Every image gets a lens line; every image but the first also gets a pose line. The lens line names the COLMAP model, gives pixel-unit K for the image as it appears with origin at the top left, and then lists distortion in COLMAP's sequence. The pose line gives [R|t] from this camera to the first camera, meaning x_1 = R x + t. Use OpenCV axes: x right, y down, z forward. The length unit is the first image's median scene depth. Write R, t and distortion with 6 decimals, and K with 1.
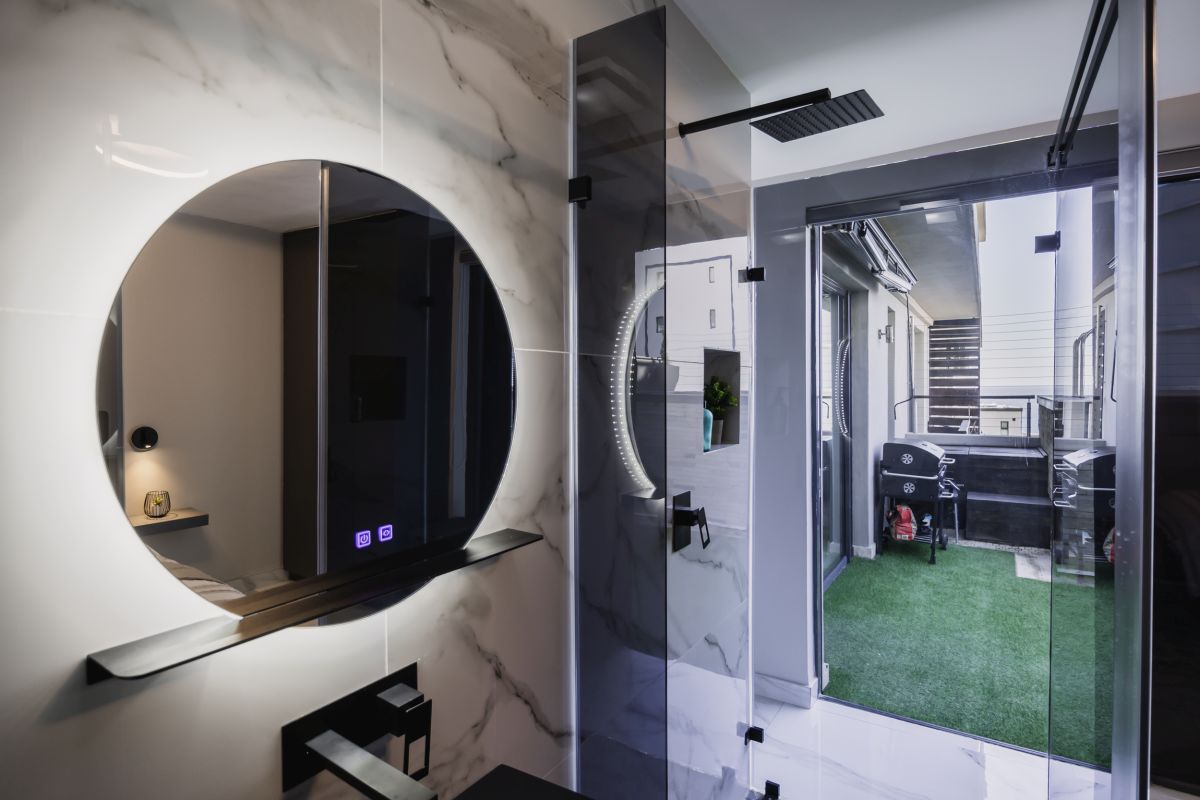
lens RADIAL K [[593.1, 0, 601.4], [0, 593.1, 392.7], [0, 0, 1]] dist [-0.004689, -0.000241]
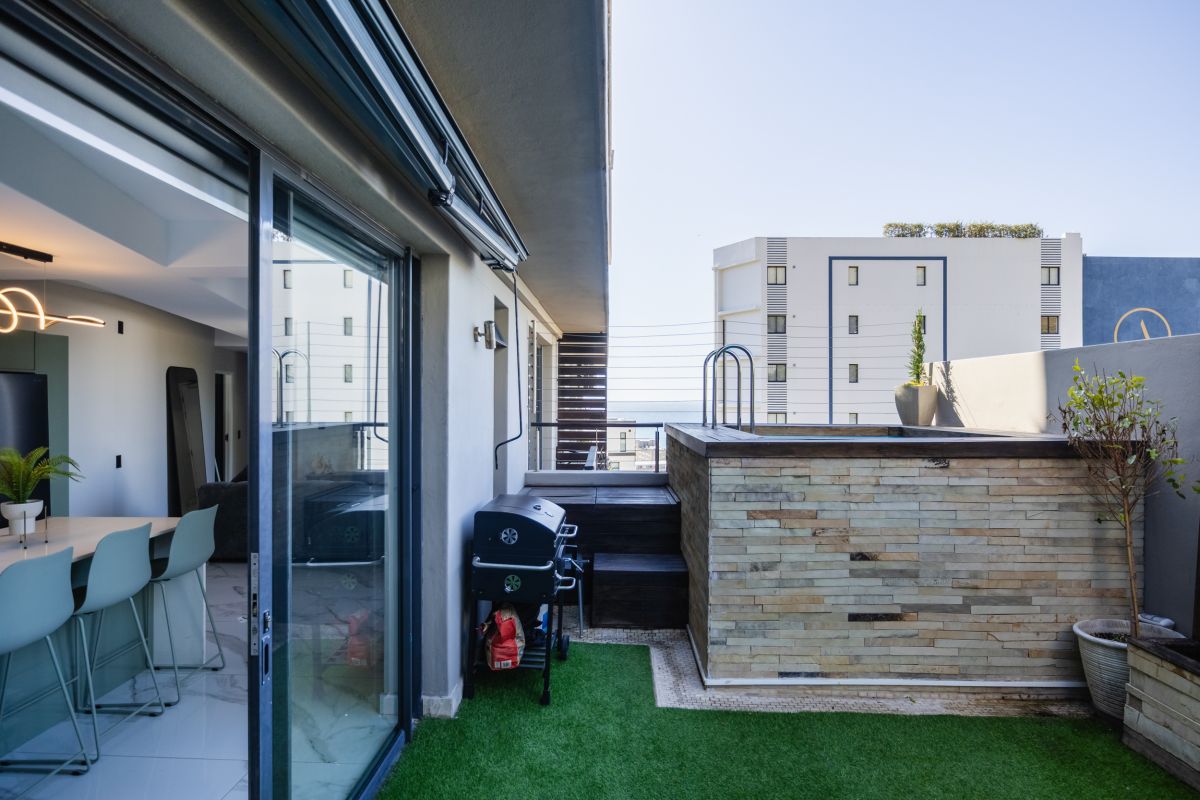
lens RADIAL K [[609.8, 0, 613.2], [0, 609.8, 402.7], [0, 0, 1]] dist [-0.004723, -0.000191]
pose [[0.835403, 0.006574, 0.549599, 0.243856], [-0.002948, 0.999968, -0.007480, -0.022195], [-0.549630, 0.004629, 0.835395, 0.389919]]
